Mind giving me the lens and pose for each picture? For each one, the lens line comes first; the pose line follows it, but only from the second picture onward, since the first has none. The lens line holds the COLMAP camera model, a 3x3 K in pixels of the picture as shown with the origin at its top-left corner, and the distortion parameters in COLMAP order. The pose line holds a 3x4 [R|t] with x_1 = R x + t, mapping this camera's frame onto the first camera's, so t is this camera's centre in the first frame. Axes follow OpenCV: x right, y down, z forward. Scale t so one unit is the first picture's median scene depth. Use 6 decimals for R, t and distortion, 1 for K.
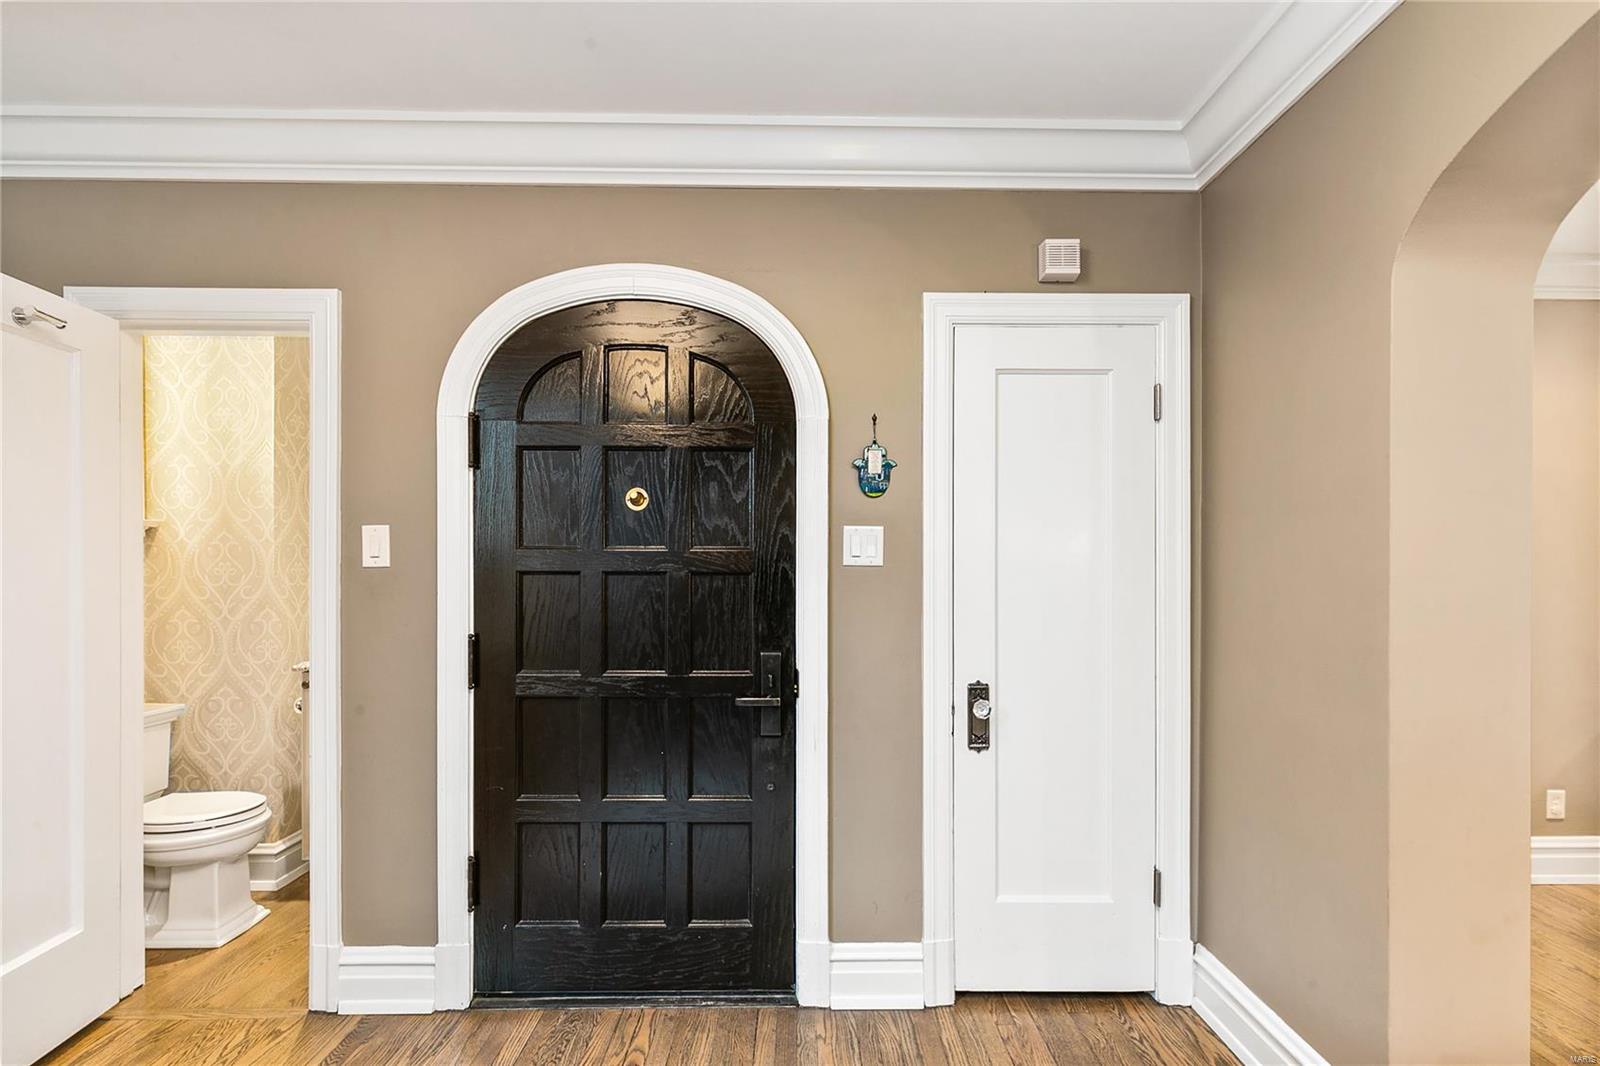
lens RADIAL K [[735.3, 0, 819.6], [0, 735.3, 572.8], [0, 0, 1]] dist [0.012793, -0.004186]
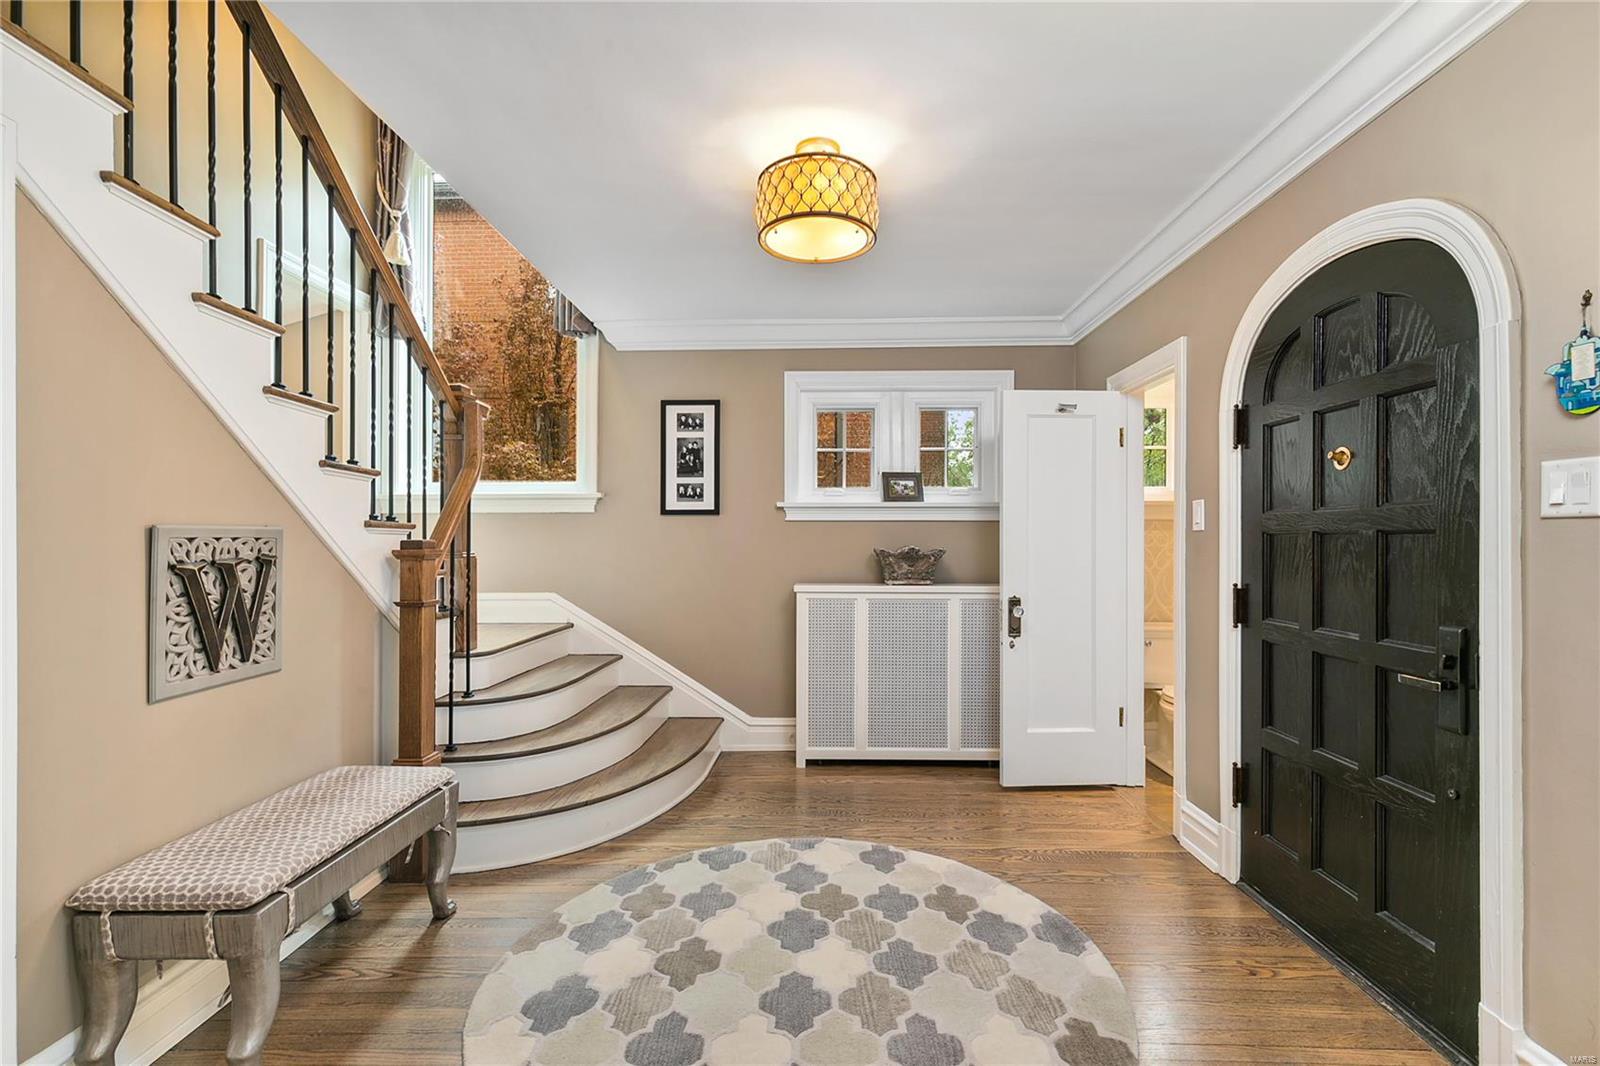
lens RADIAL K [[735.3, 0, 800.2], [0, 735.3, 541.3], [0, 0, 1]] dist [0.012793, -0.004186]
pose [[-0.040385, -0.002123, -0.999182, 0.779734], [-0.003242, 0.999993, -0.001994, 0.016580], [0.999179, 0.003159, -0.040391, 0.313211]]
